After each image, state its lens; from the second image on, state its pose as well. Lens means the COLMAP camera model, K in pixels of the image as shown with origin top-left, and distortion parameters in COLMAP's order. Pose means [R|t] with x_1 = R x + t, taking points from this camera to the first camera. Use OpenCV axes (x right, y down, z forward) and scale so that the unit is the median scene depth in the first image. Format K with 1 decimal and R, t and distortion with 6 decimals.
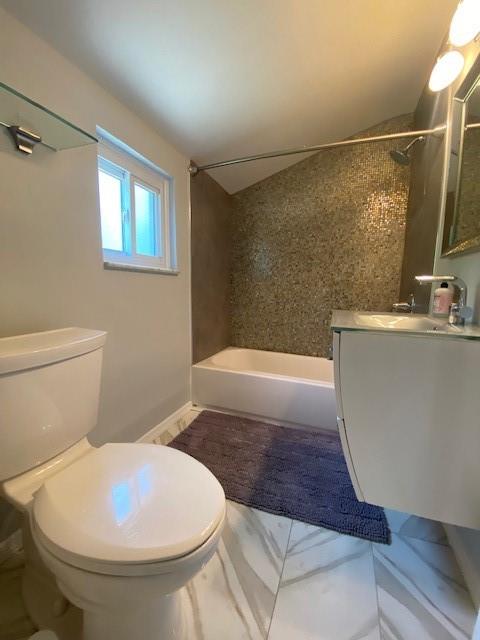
lens RADIAL K [[258.5, 0, 240.0], [0, 258.5, 320.0], [0, 0, 1]] dist [0.039963, -0.026803]
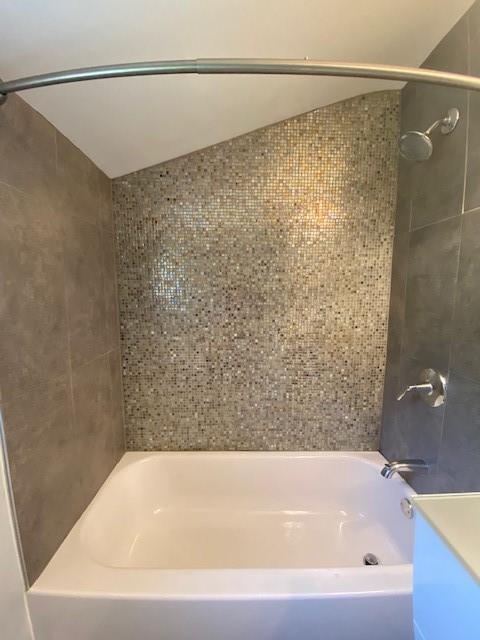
lens RADIAL K [[258.5, 0, 240.0], [0, 258.5, 320.0], [0, 0, 1]] dist [0.039963, -0.026803]
pose [[0.927873, -0.055563, 0.368735, -0.004429], [0.060834, 0.998144, -0.002675, -0.183049], [-0.367902, 0.024914, 0.929531, 0.437235]]
